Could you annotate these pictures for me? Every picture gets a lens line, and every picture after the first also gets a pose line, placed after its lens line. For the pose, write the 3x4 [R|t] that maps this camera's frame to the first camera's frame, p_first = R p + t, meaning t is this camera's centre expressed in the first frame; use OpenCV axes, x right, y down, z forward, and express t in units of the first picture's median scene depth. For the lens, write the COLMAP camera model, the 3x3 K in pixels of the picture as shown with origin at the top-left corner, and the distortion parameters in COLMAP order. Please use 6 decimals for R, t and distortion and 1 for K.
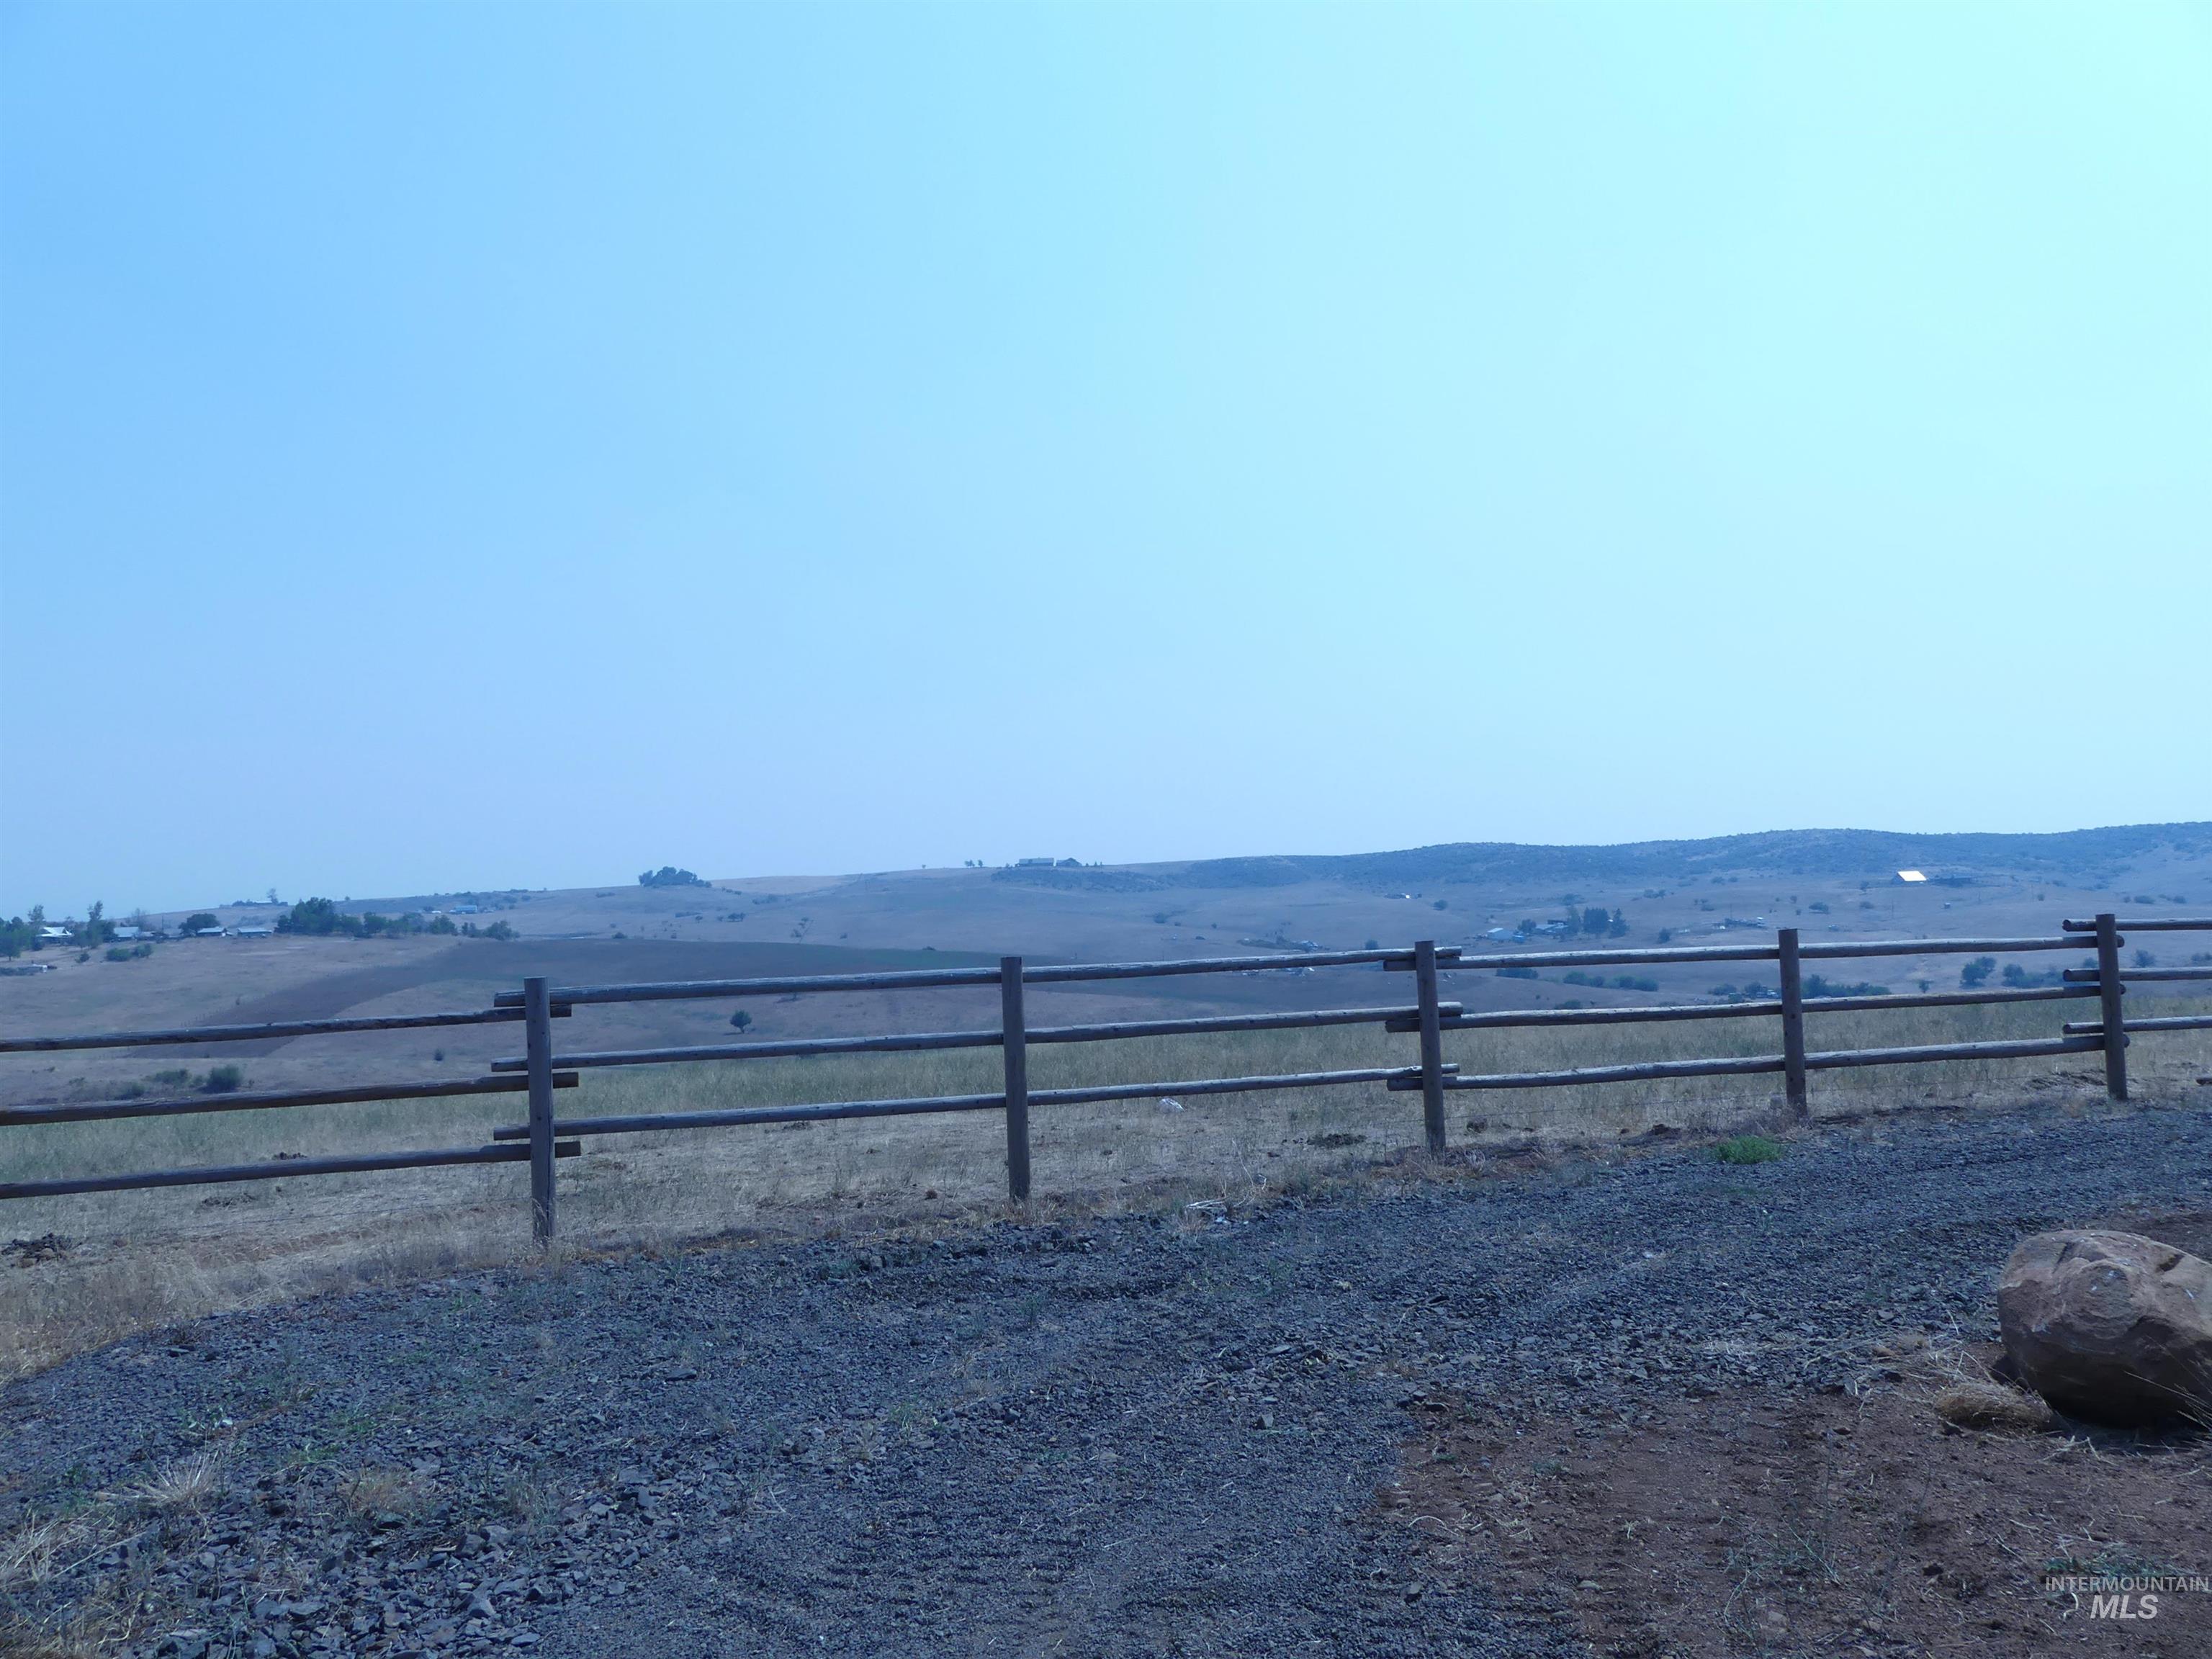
lens RADIAL K [[1669.1, 0, 1113.4], [0, 1669.1, 812.4], [0, 0, 1]] dist [-0.030267, 0.042222]
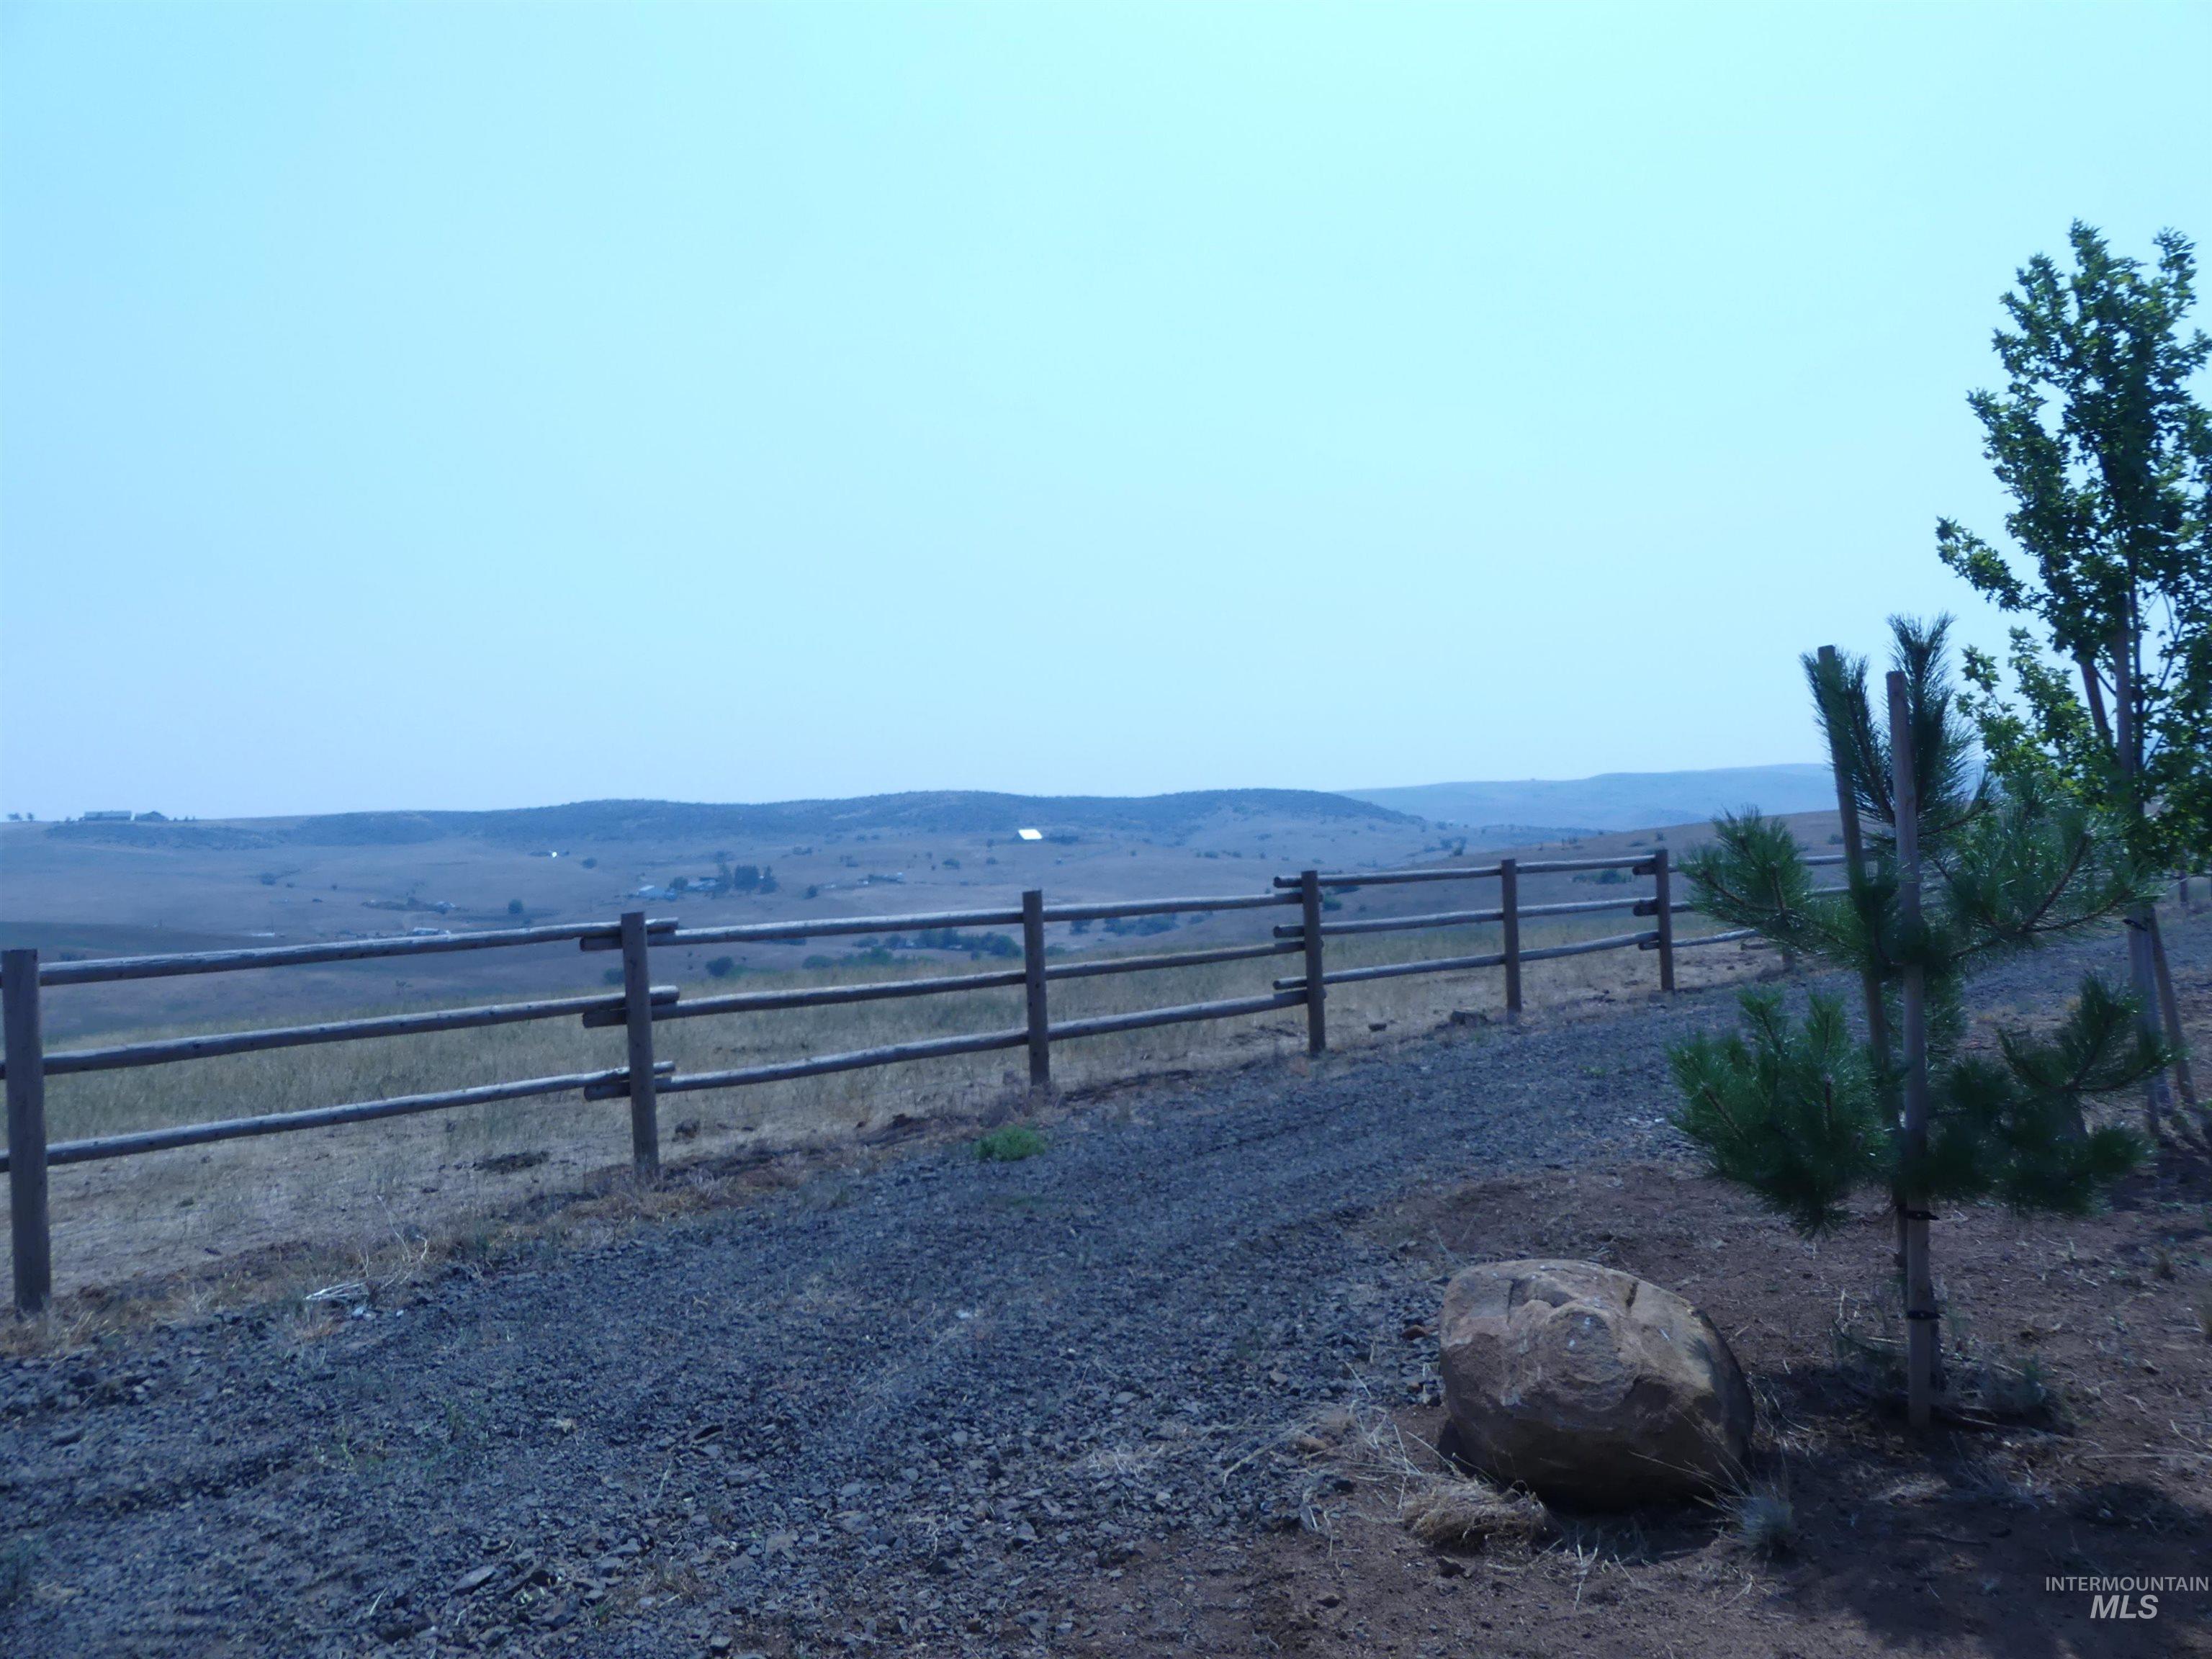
lens RADIAL K [[1642.9, 0, 1106.0], [0, 1642.9, 829.5], [0, 0, 1]] dist [-0.055582, 0.061580]
pose [[0.876158, 0.003036, 0.482015, 0.008164], [-0.020209, 0.999332, 0.030439, 0.011189], [-0.481601, -0.036411, 0.875634, 0.242965]]
